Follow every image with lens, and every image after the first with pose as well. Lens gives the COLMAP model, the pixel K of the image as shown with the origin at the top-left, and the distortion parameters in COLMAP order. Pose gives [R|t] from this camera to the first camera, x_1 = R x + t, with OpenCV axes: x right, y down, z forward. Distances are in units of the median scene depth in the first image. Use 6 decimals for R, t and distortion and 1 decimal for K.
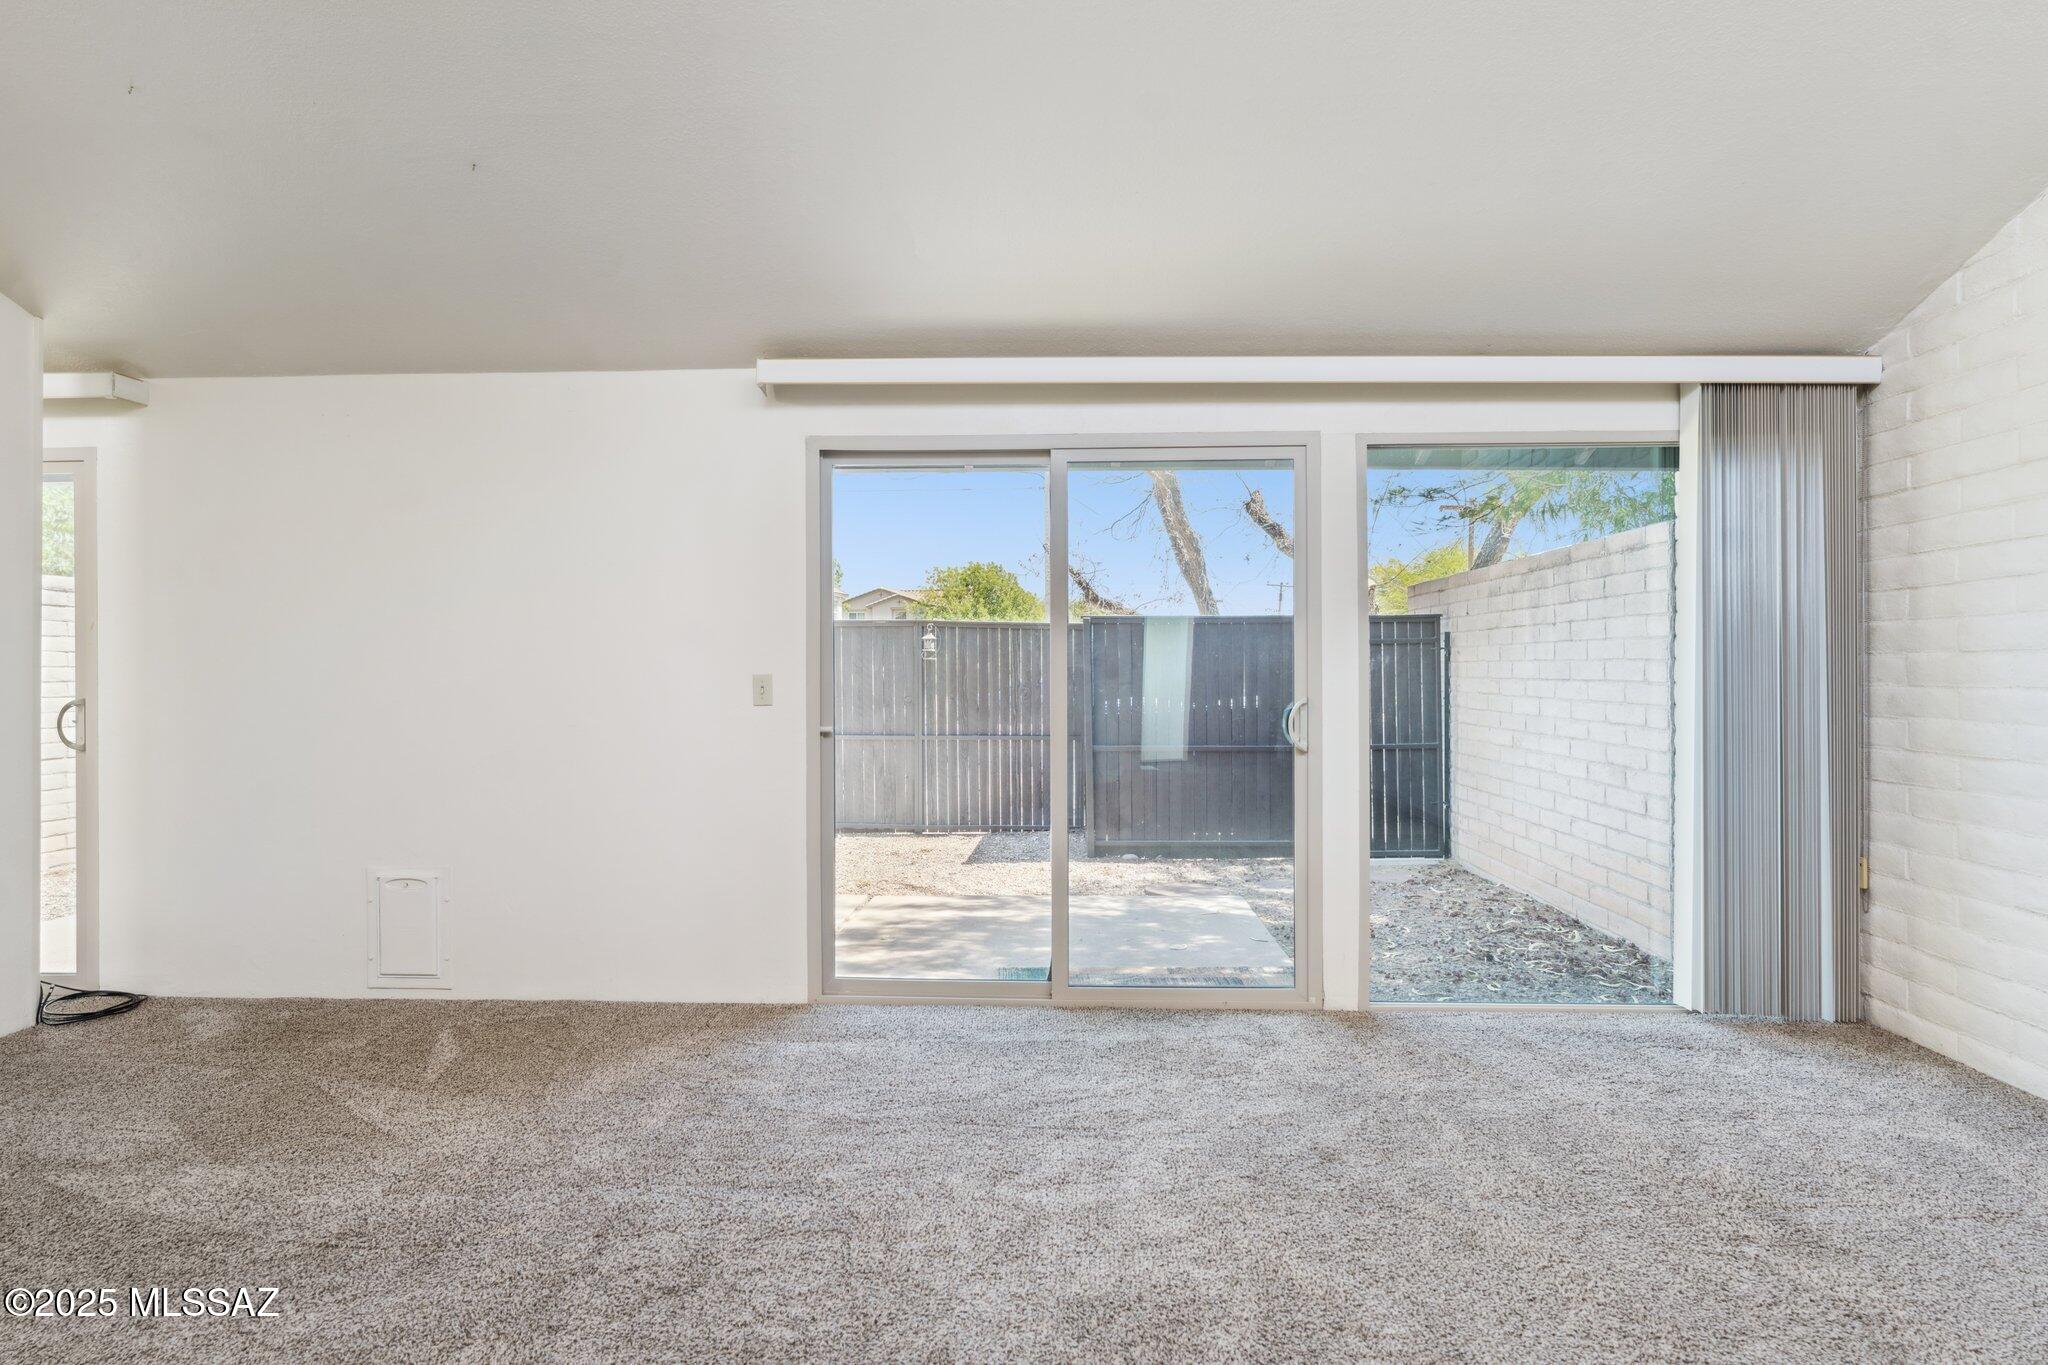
lens RADIAL K [[1150.2, 0, 957.7], [0, 1150.2, 670.7], [0, 0, 1]] dist [-0.000323, 0.000781]
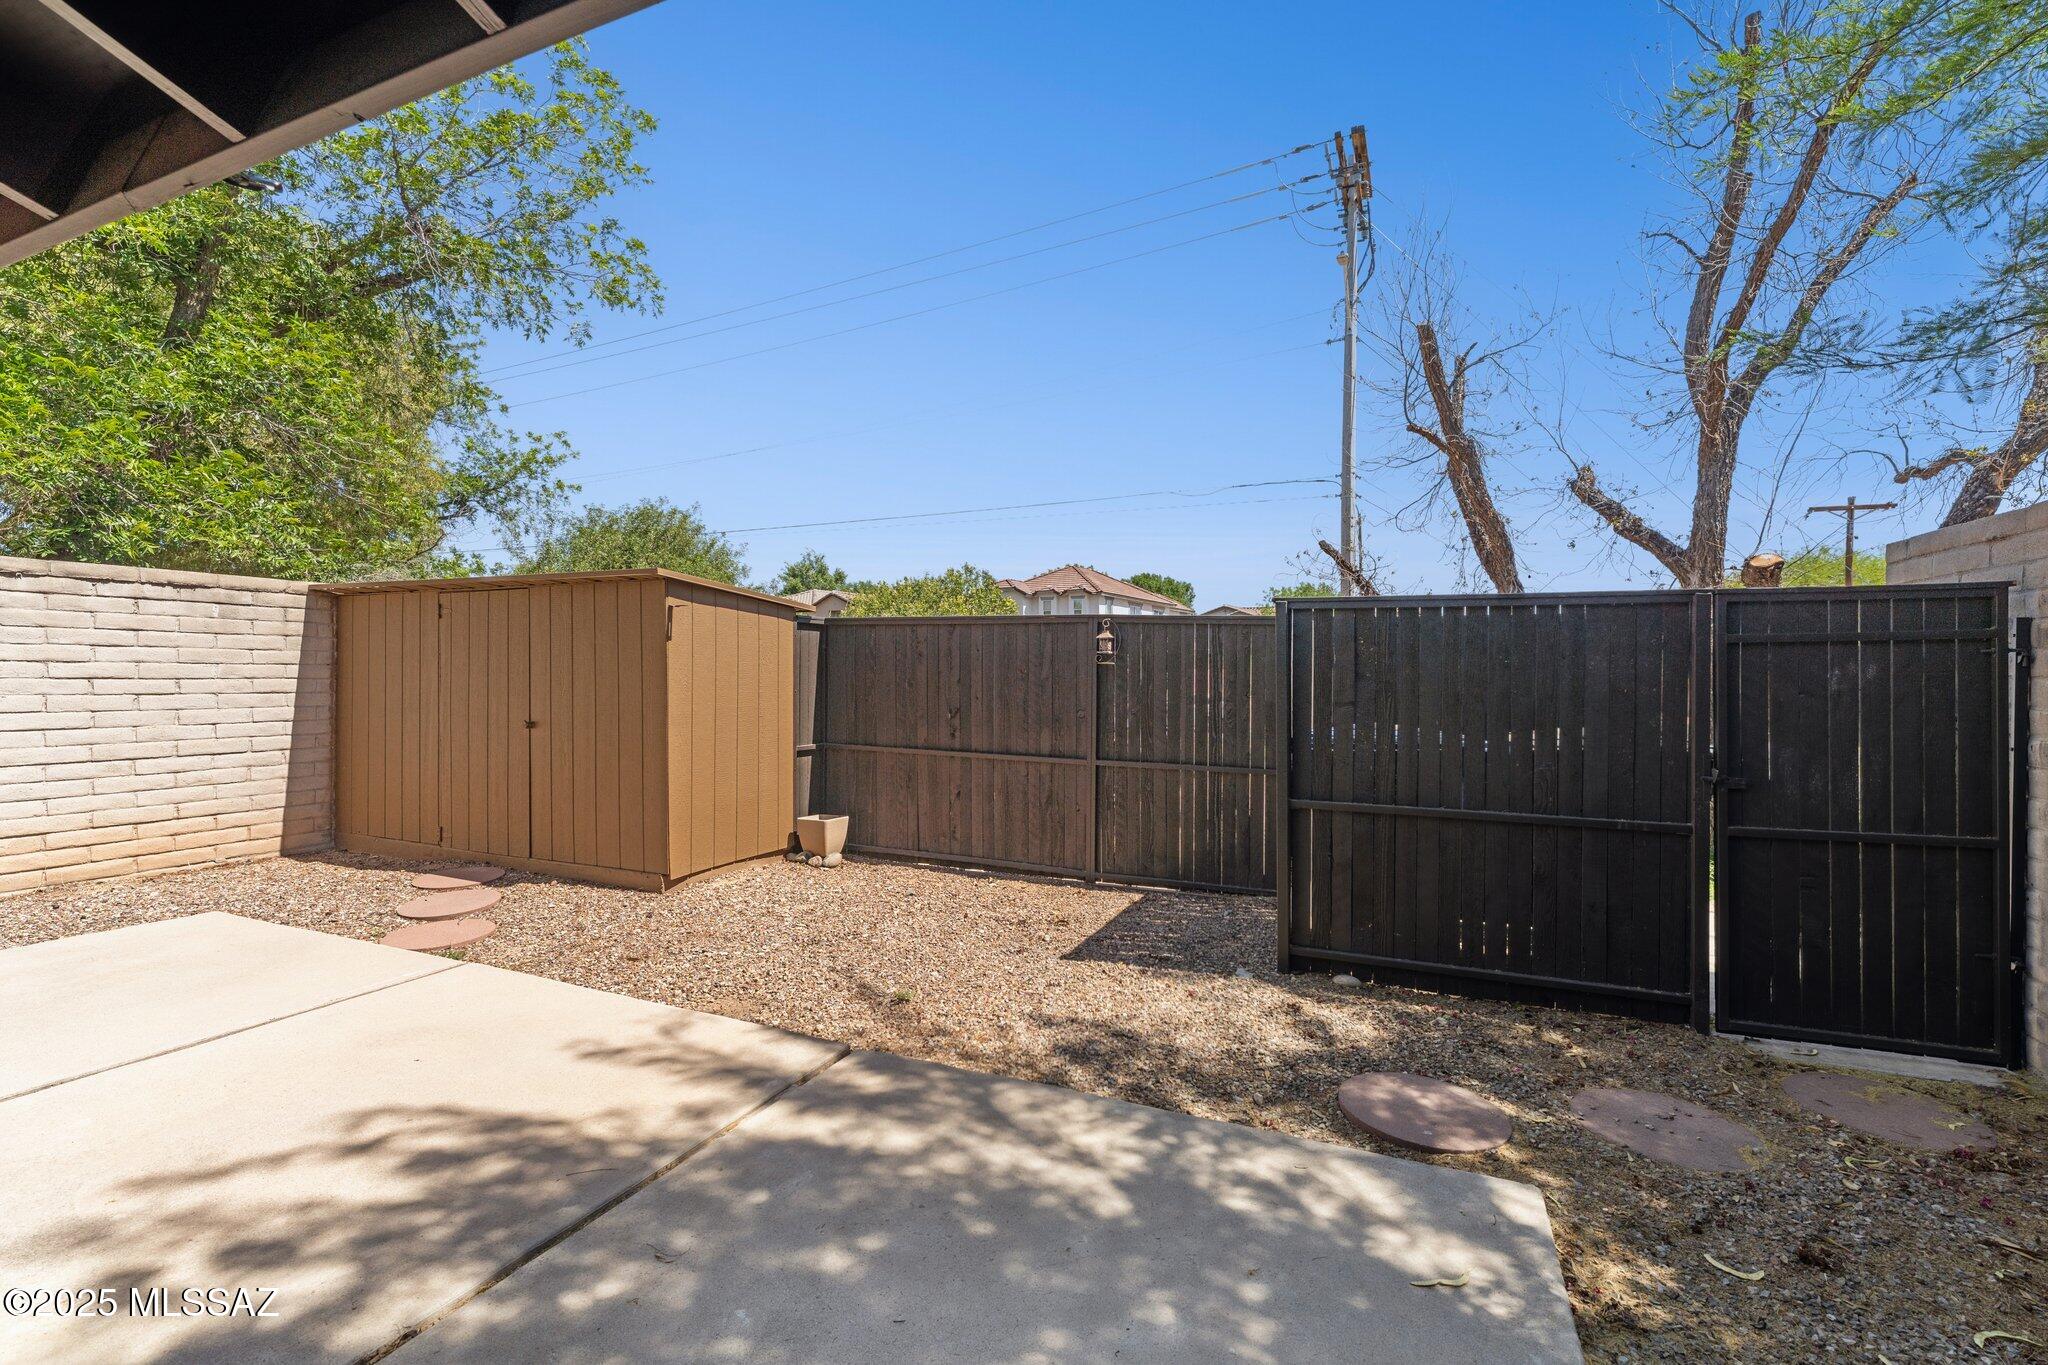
lens RADIAL K [[866.4, 0, 1009.3], [0, 866.4, 673.7], [0, 0, 1]] dist [-0.003549, 0.000152]
pose [[0.945701, 0.012106, -0.324811, 0.107138], [-0.011110, 0.999926, 0.004920, -0.005071], [0.324847, -0.001044, 0.945766, 0.413020]]
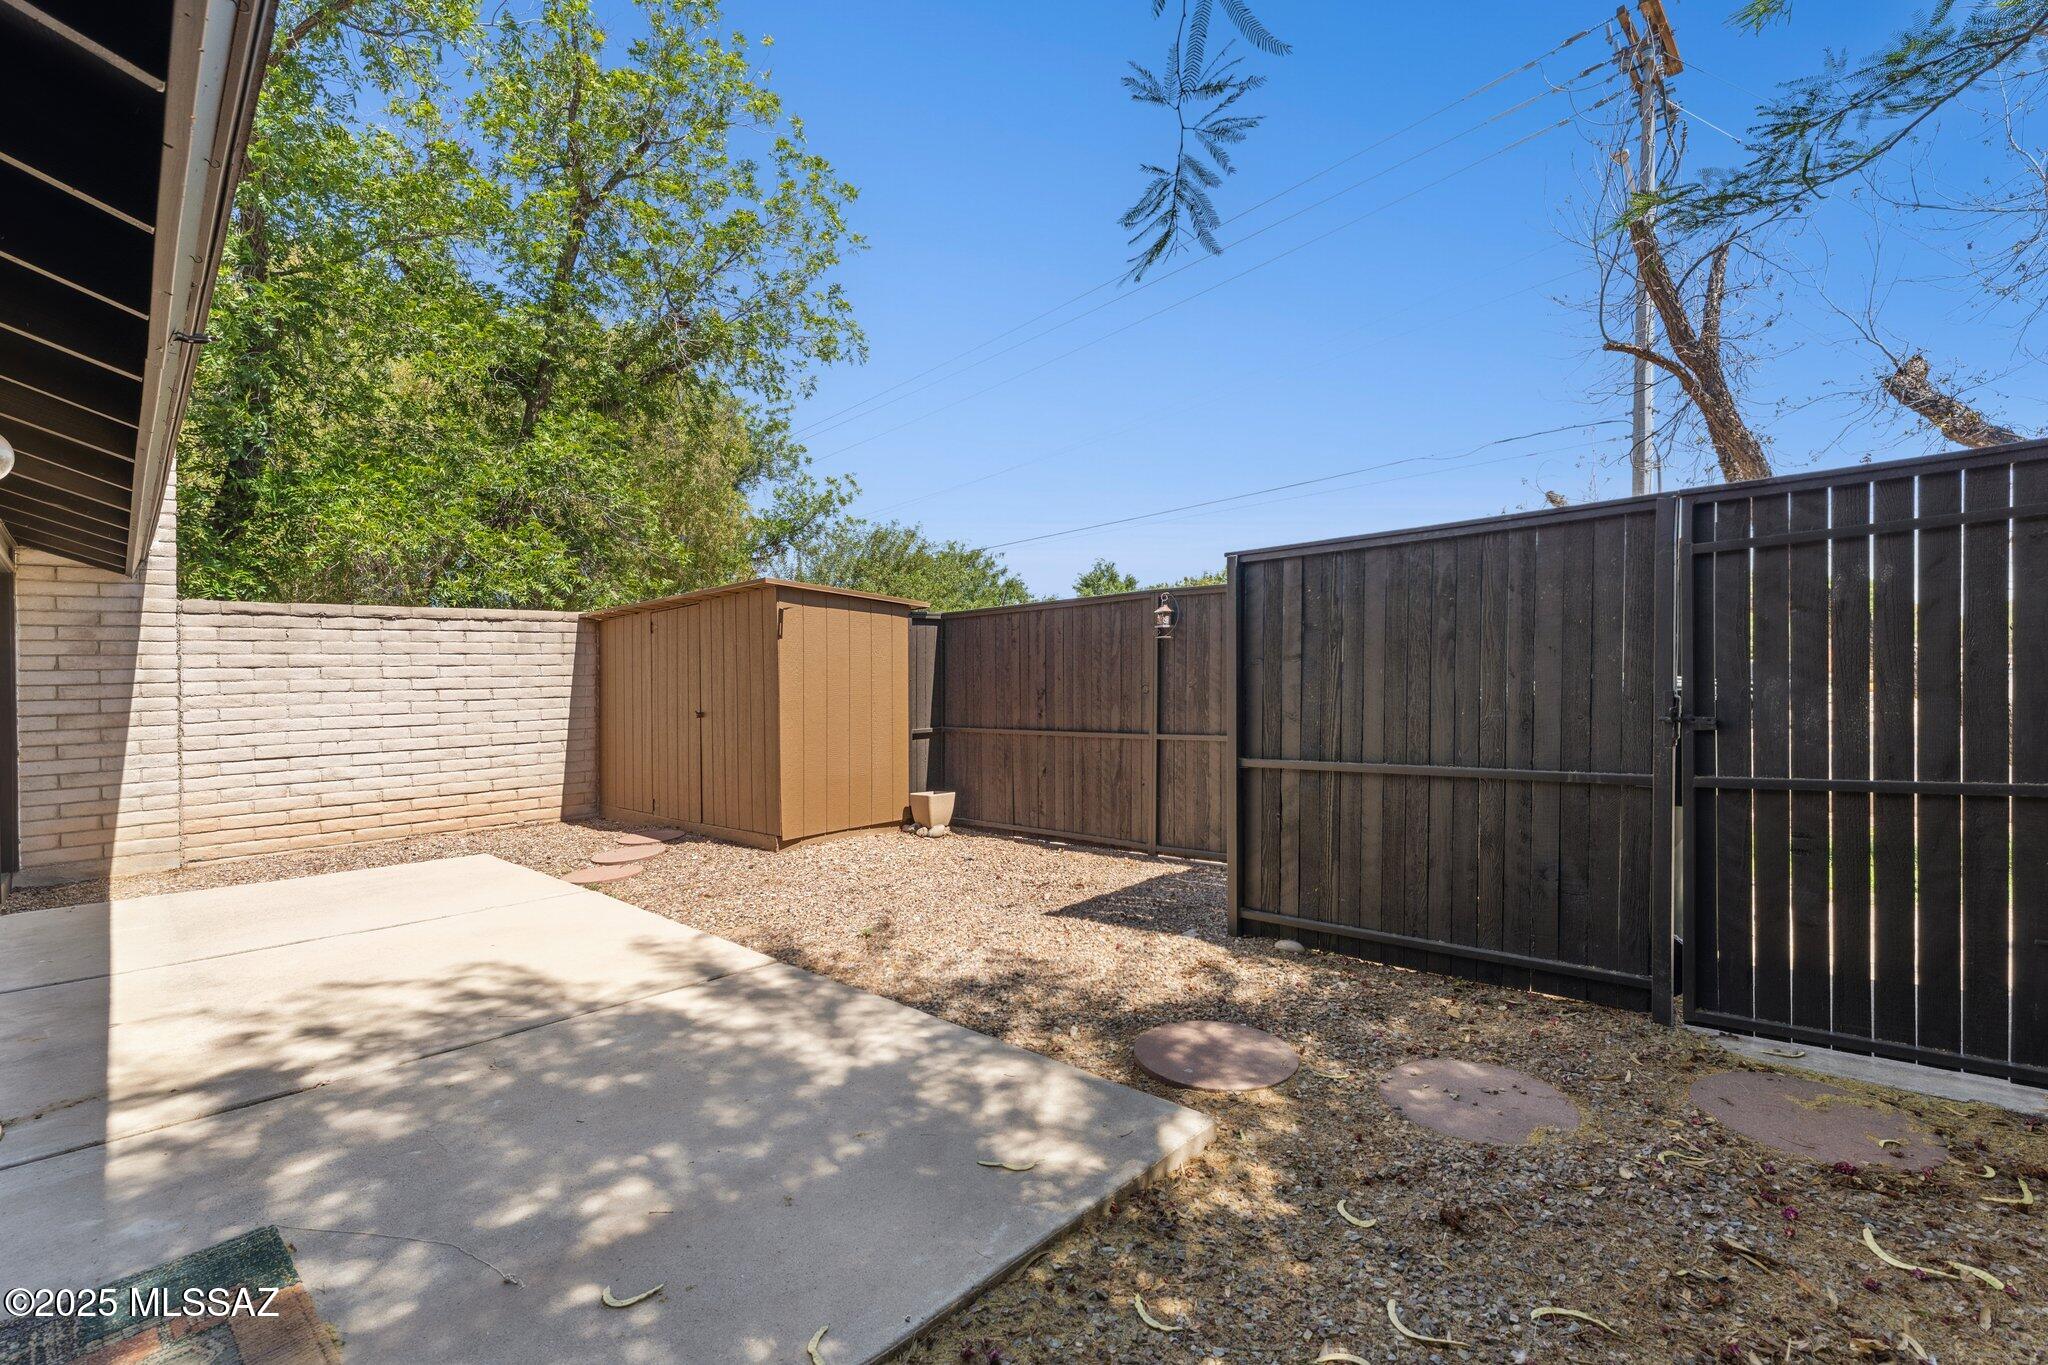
lens RADIAL K [[866.4, 0, 1008.6], [0, 866.4, 678.8], [0, 0, 1]] dist [-0.003549, 0.000152]
pose [[0.774520, -0.024147, -0.632088, 0.269618], [0.031803, 0.999494, 0.000787, 0.014507], [0.631750, -0.020711, 0.774896, 0.468633]]
